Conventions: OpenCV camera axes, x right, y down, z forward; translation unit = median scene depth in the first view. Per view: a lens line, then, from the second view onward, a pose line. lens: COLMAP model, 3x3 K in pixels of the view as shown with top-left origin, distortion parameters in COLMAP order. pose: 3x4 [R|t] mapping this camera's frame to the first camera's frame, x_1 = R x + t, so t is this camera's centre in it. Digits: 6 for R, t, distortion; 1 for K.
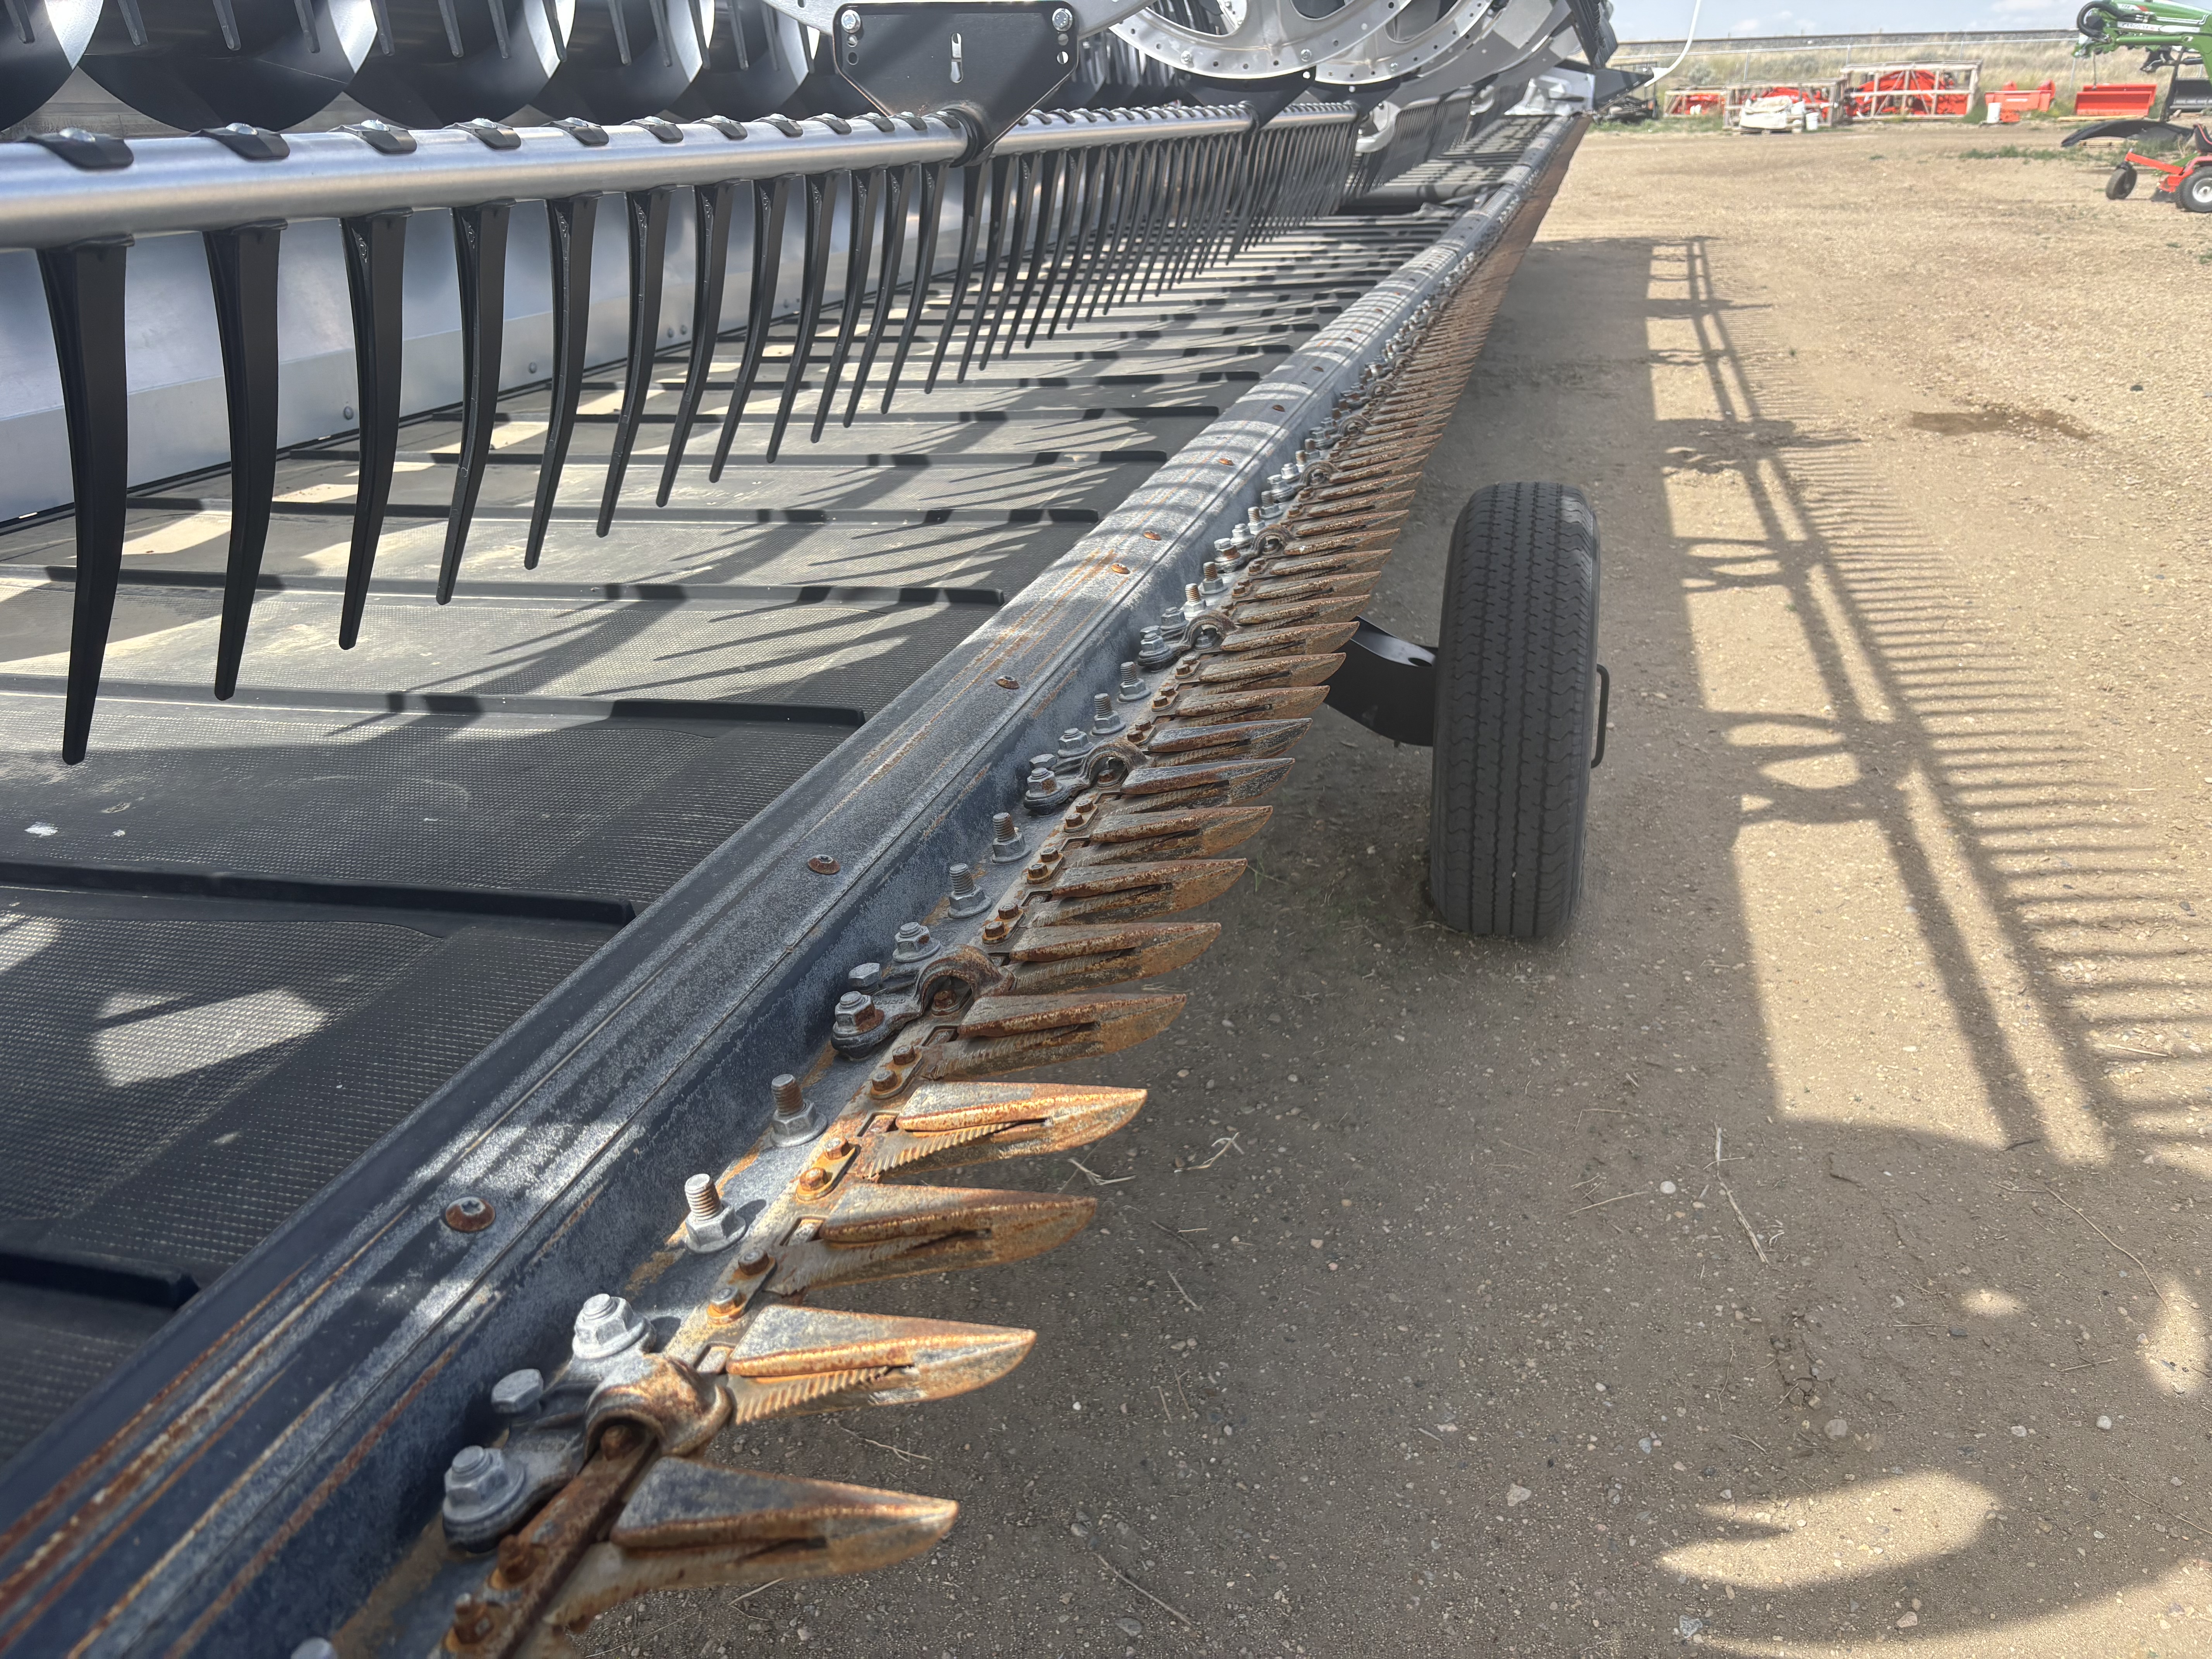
lens RADIAL K [[1694.3, 0, 1106.0], [0, 1694.3, 829.5], [0, 0, 1]] dist [0.041181, -0.000266]
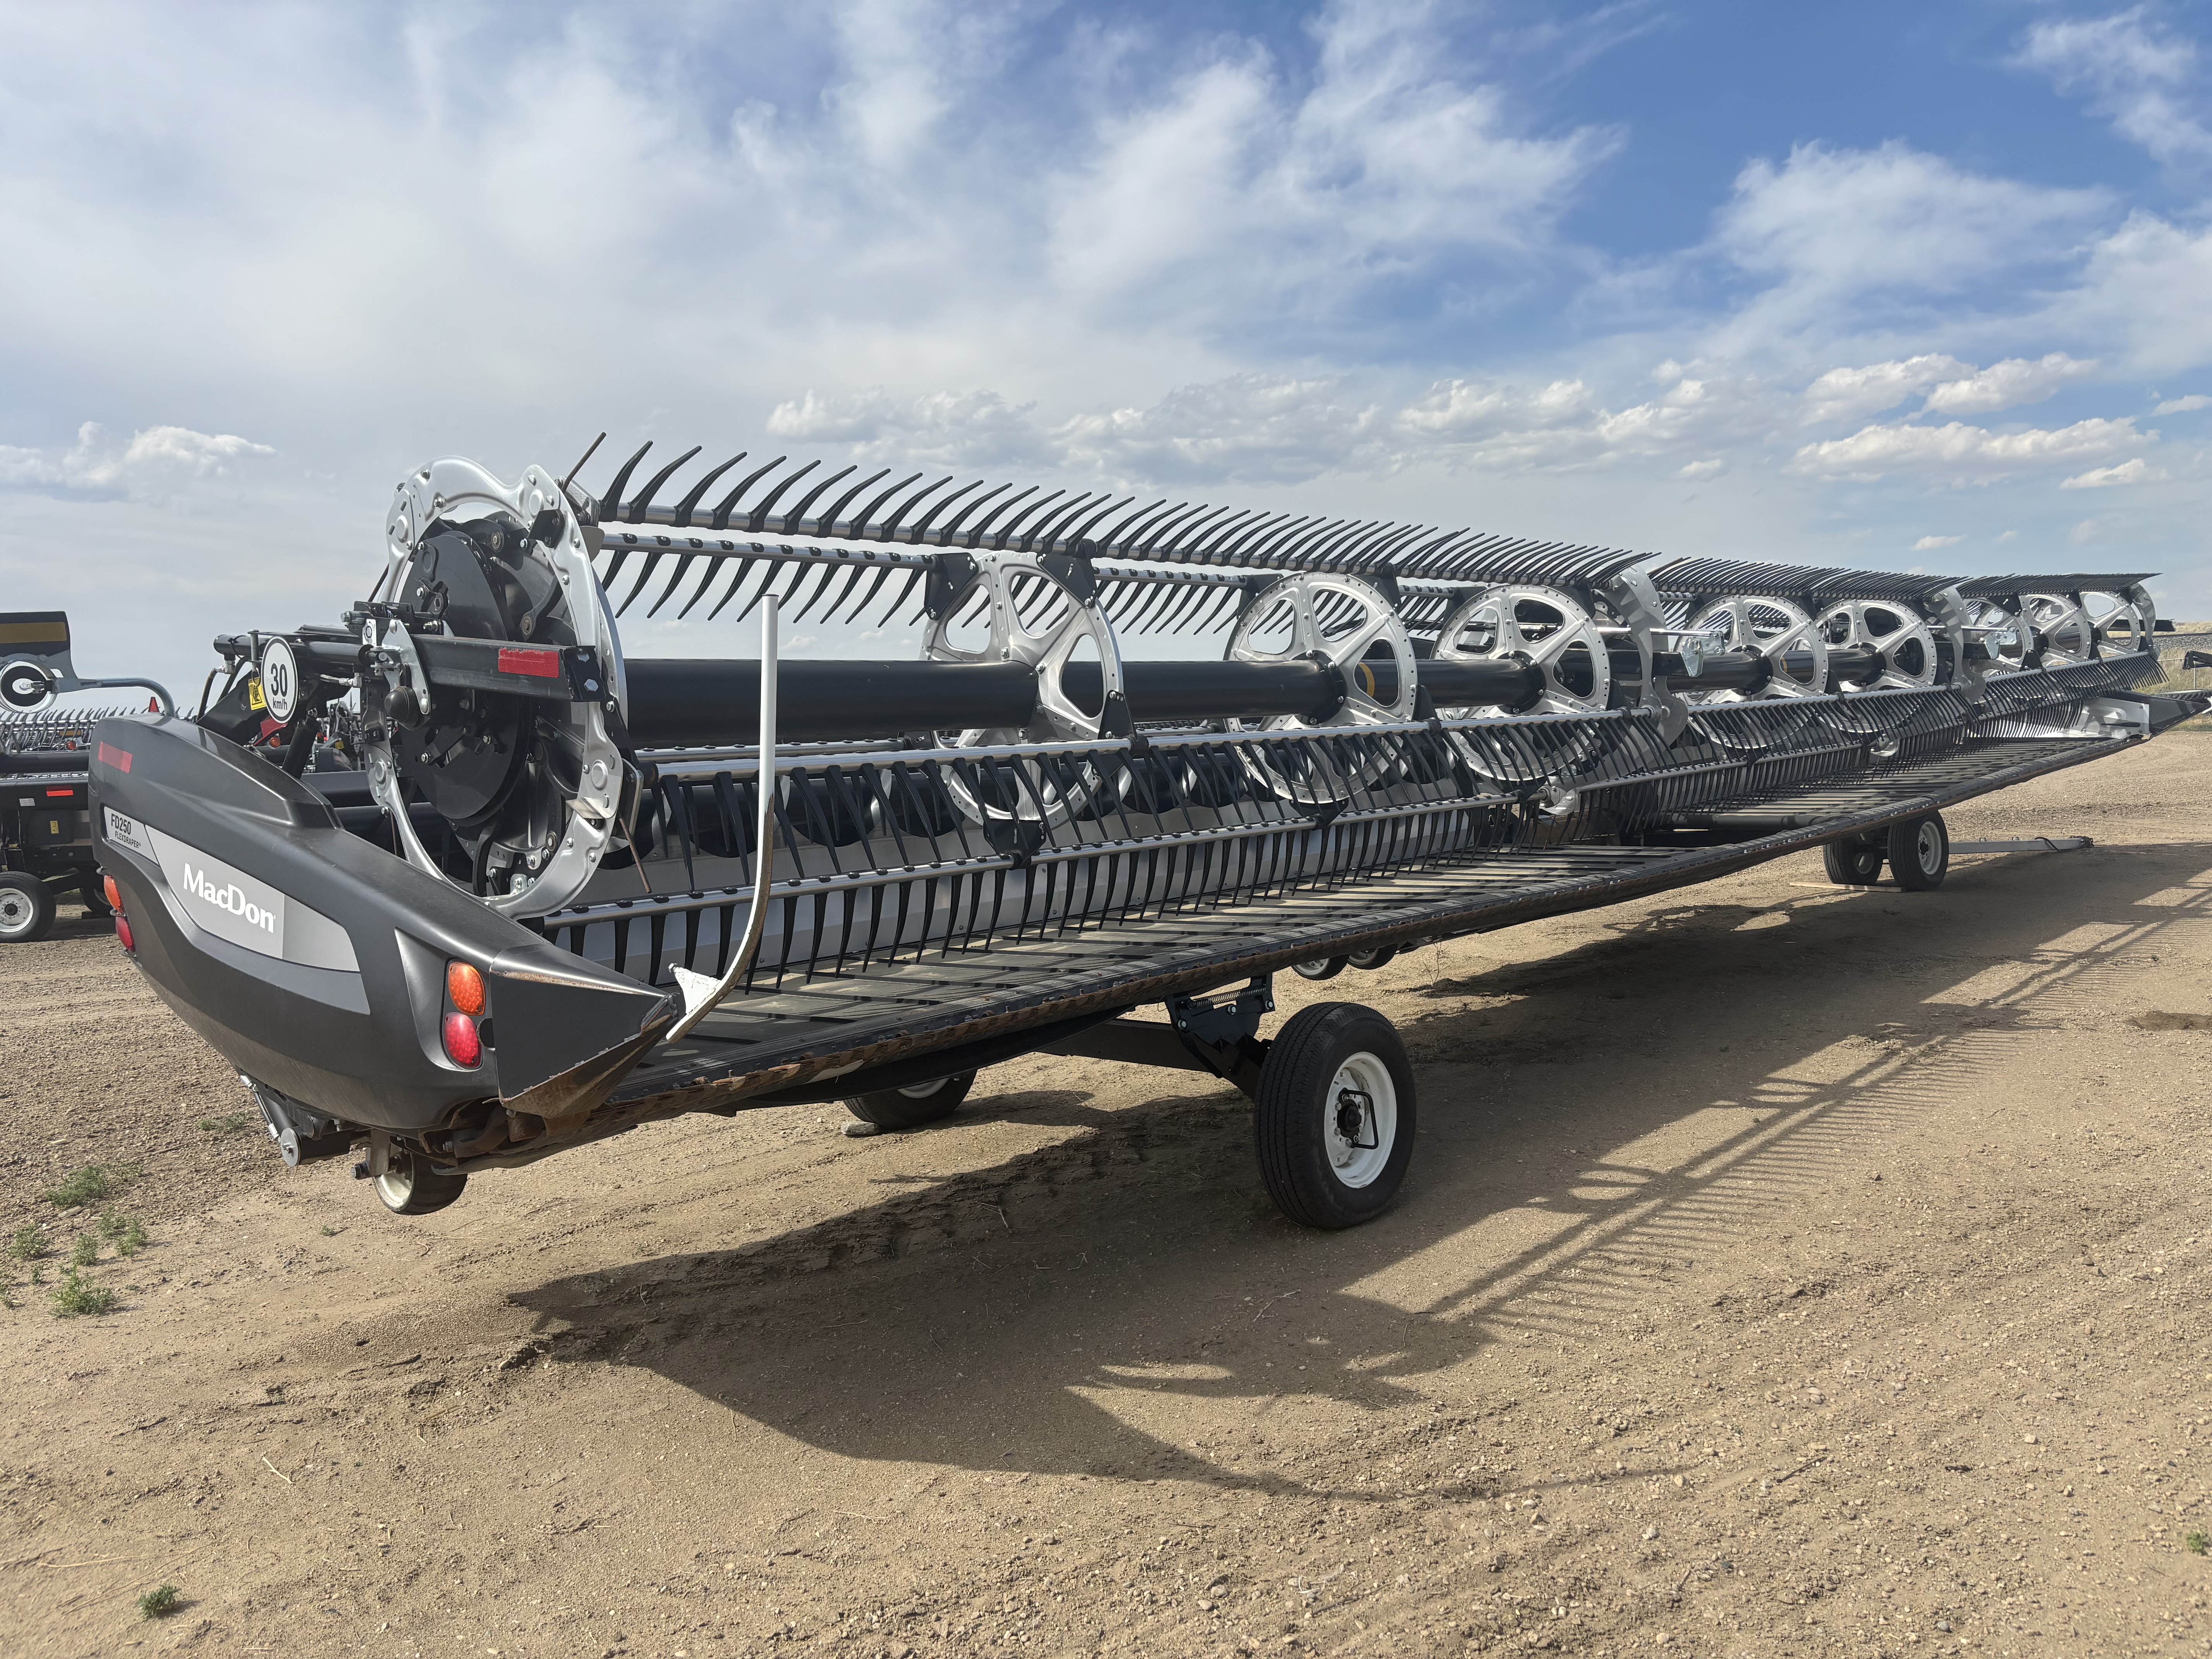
lens RADIAL K [[1650.5, 0, 1106.0], [0, 1650.5, 829.5], [0, 0, 1]] dist [-0.002715, -0.008185]
pose [[0.904502, 0.019479, -0.426025, 0.659204], [-0.152616, 0.947585, -0.280696, 0.158469], [0.398228, 0.318908, 0.860065, -0.714491]]
